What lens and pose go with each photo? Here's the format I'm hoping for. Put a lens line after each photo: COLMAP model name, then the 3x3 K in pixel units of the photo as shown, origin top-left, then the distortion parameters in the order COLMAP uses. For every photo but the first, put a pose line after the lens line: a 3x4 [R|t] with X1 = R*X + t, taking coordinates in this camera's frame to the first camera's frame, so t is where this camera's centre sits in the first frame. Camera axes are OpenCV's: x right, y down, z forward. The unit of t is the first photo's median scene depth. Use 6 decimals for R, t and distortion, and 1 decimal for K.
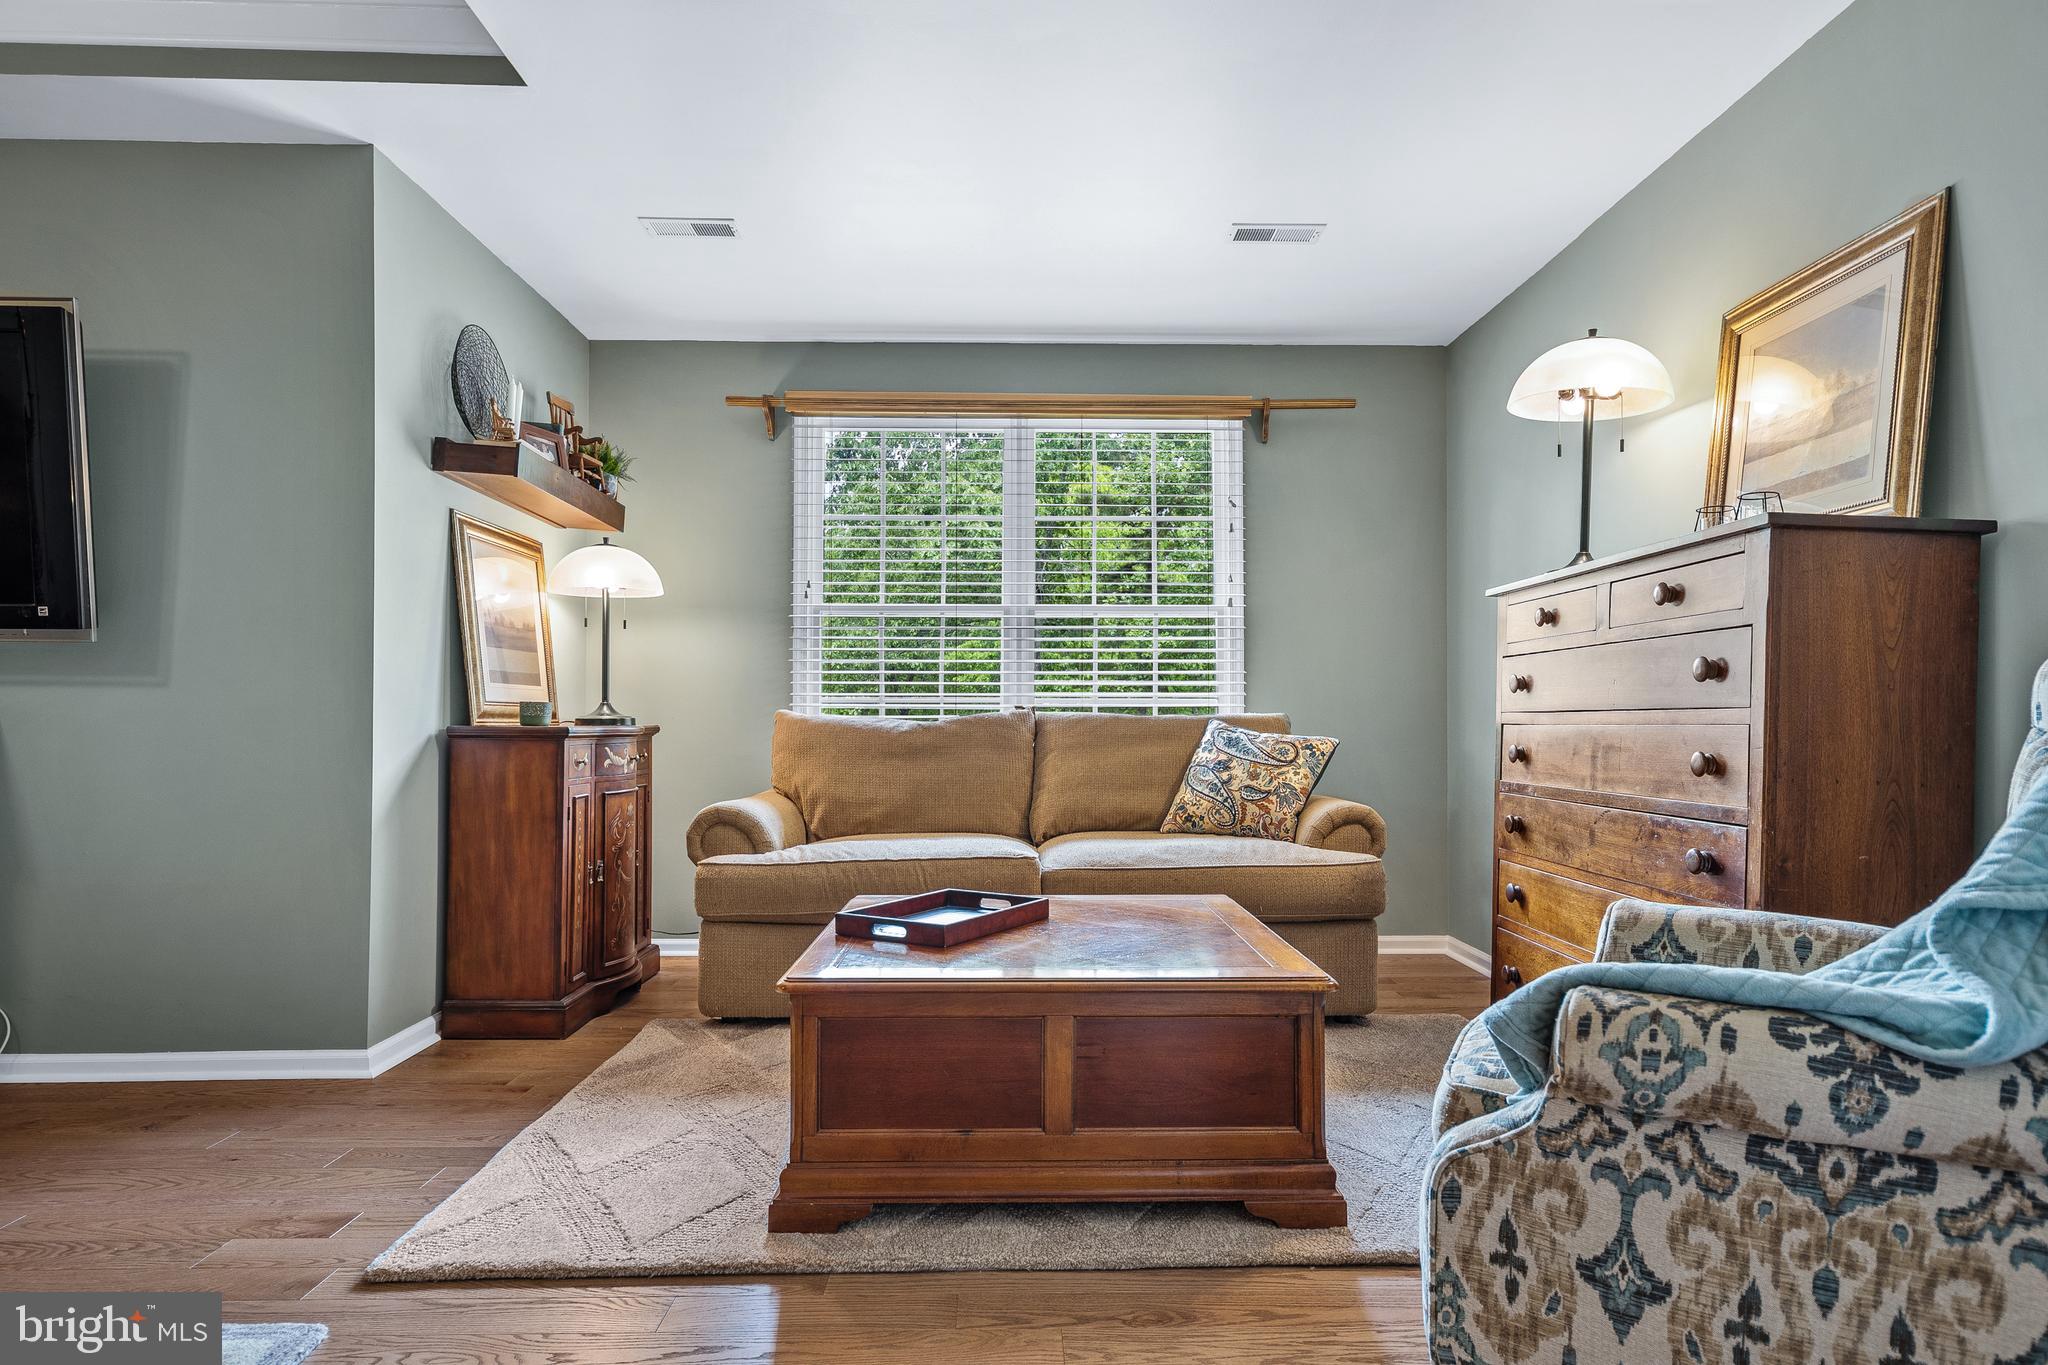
lens RADIAL K [[1134.2, 0, 1031.5], [0, 1134.2, 700.4], [0, 0, 1]] dist [0.013488, -0.000134]
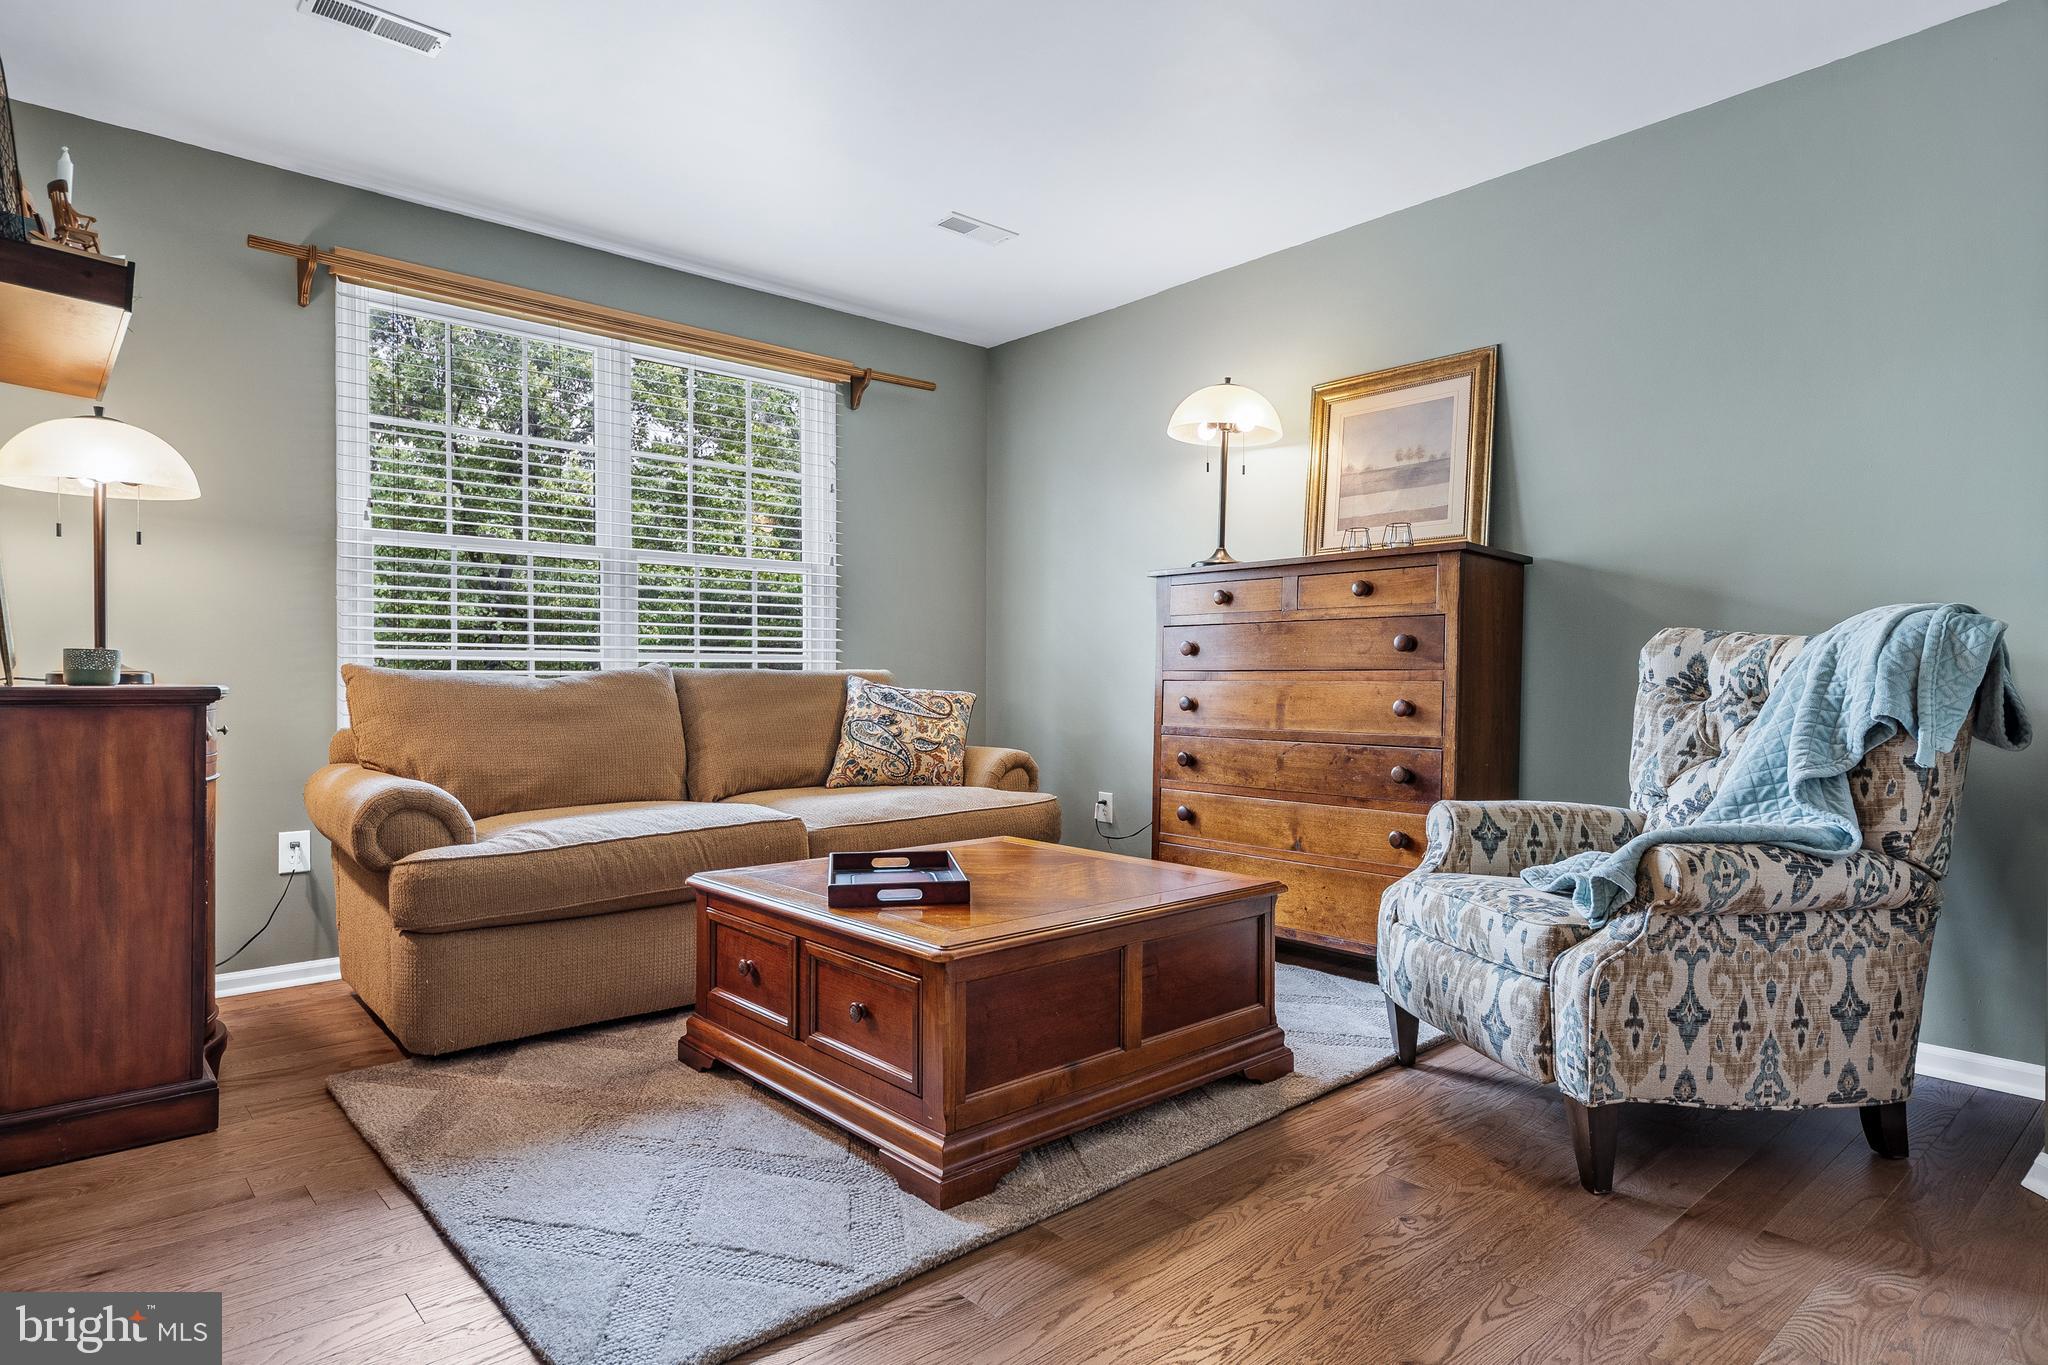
lens RADIAL K [[1134.2, 0, 1034.9], [0, 1134.2, 677.5], [0, 0, 1]] dist [0.013488, -0.000134]
pose [[0.758808, -0.000706, 0.651314, -0.561434], [-0.013029, 0.999783, 0.016264, -0.000593], [-0.651184, -0.020827, 0.758634, 0.160150]]
